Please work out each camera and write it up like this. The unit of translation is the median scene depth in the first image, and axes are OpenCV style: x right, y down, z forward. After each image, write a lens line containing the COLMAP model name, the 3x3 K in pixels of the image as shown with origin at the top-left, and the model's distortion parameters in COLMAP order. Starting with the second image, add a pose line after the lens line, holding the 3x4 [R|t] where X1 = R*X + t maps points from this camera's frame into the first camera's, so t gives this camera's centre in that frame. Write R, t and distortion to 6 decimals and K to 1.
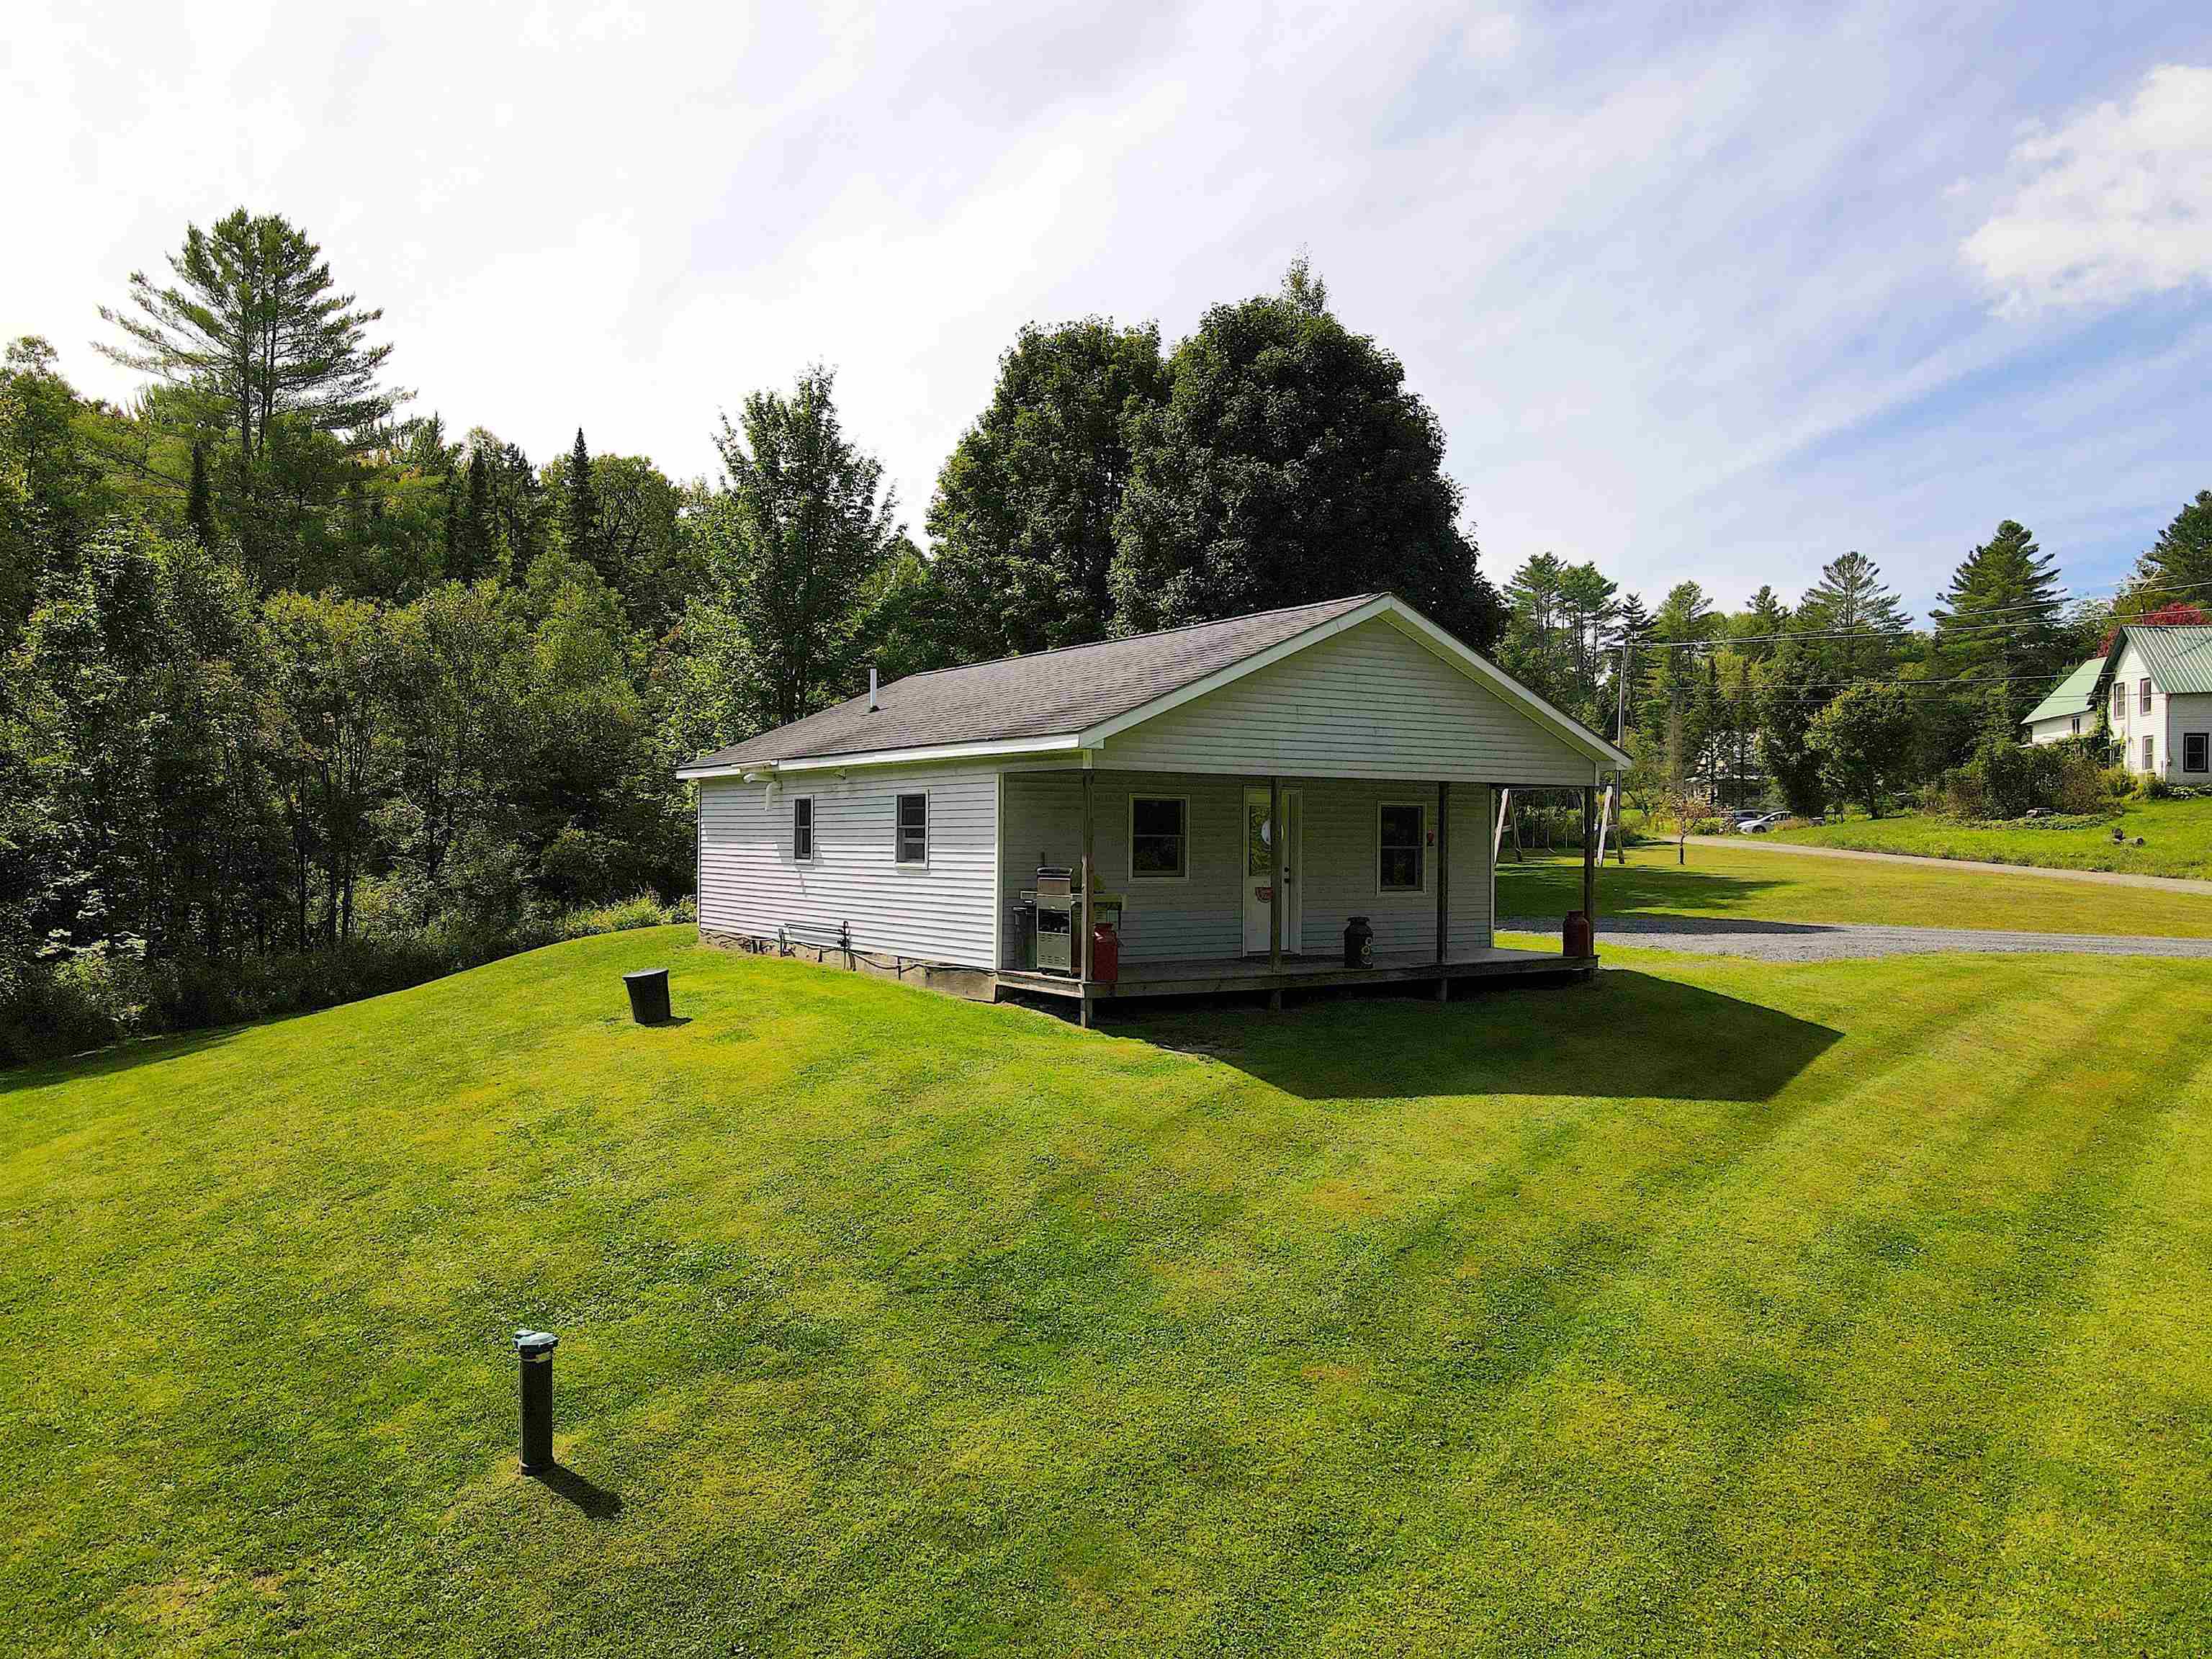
lens RADIAL K [[1625.8, 0, 1114.2], [0, 1625.8, 826.7], [0, 0, 1]] dist [0.010249, 0.012238]
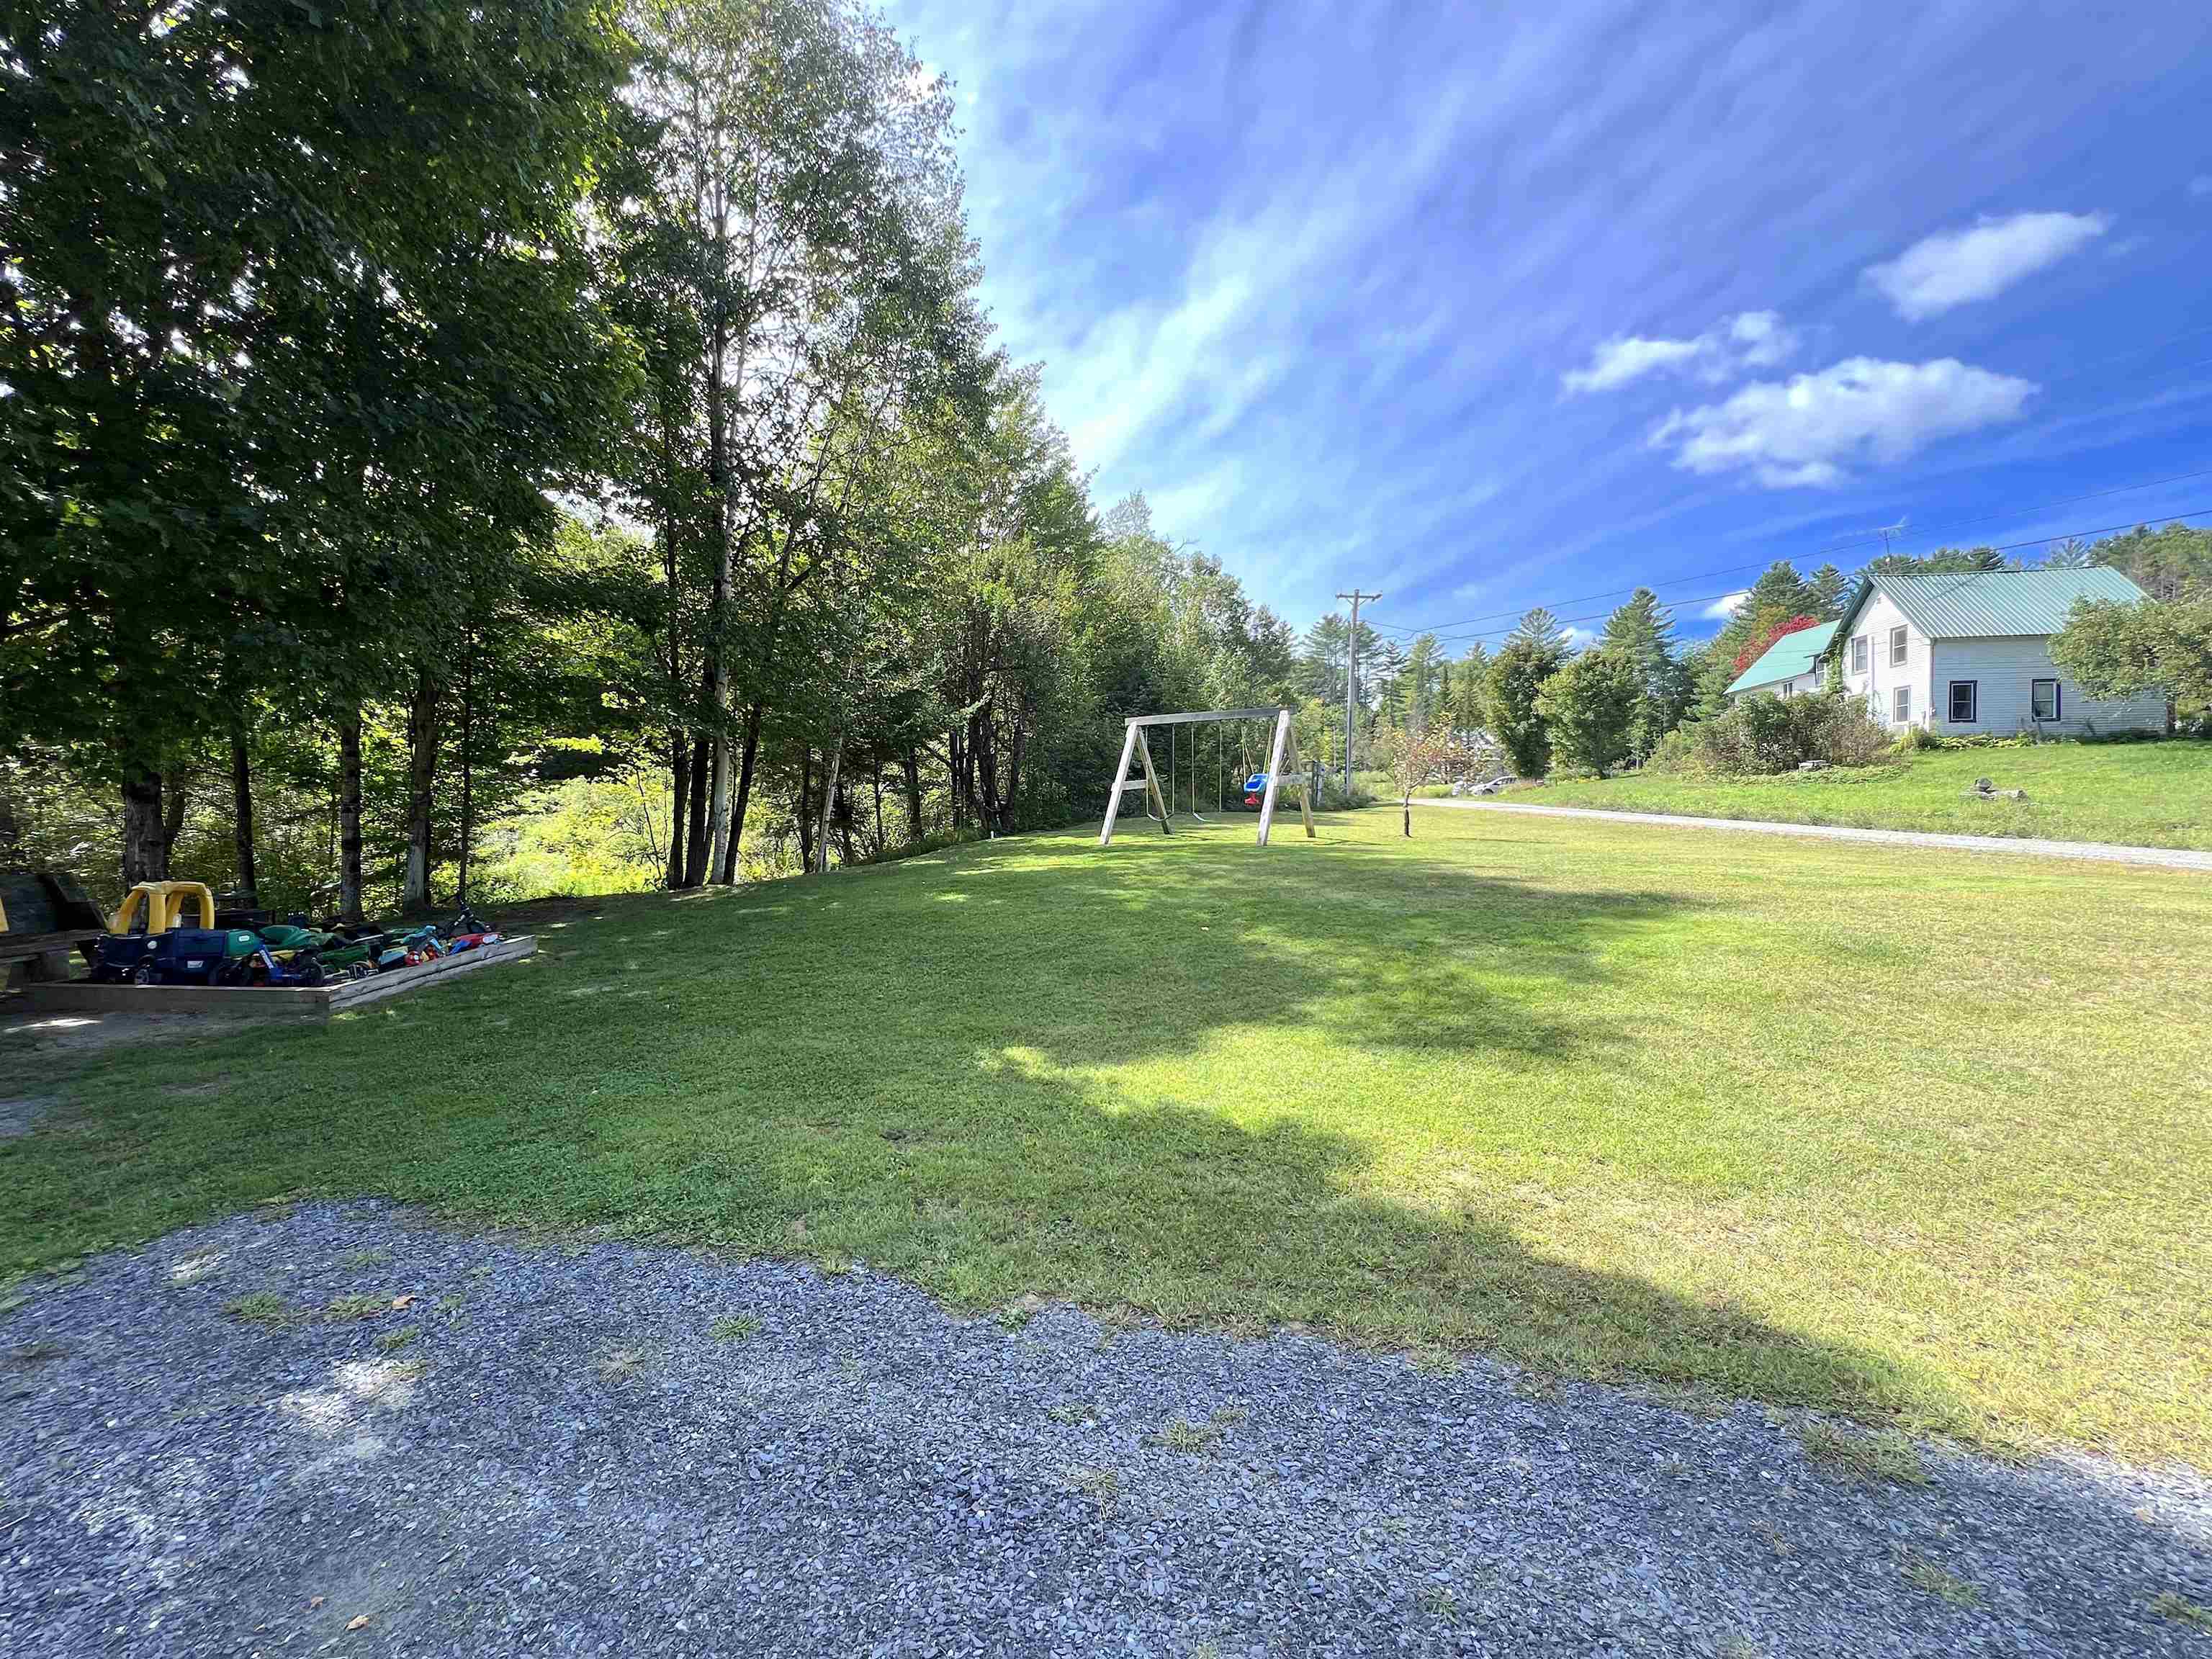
lens RADIAL K [[888.2, 0, 1099.7], [0, 888.2, 820.5], [0, 0, 1]] dist [-0.000929, -0.000055]
pose [[0.999749, -0.013035, -0.018232, 0.222446], [0.013449, 0.999650, 0.022786, 0.006375], [0.017929, -0.023026, 0.999574, 0.616042]]
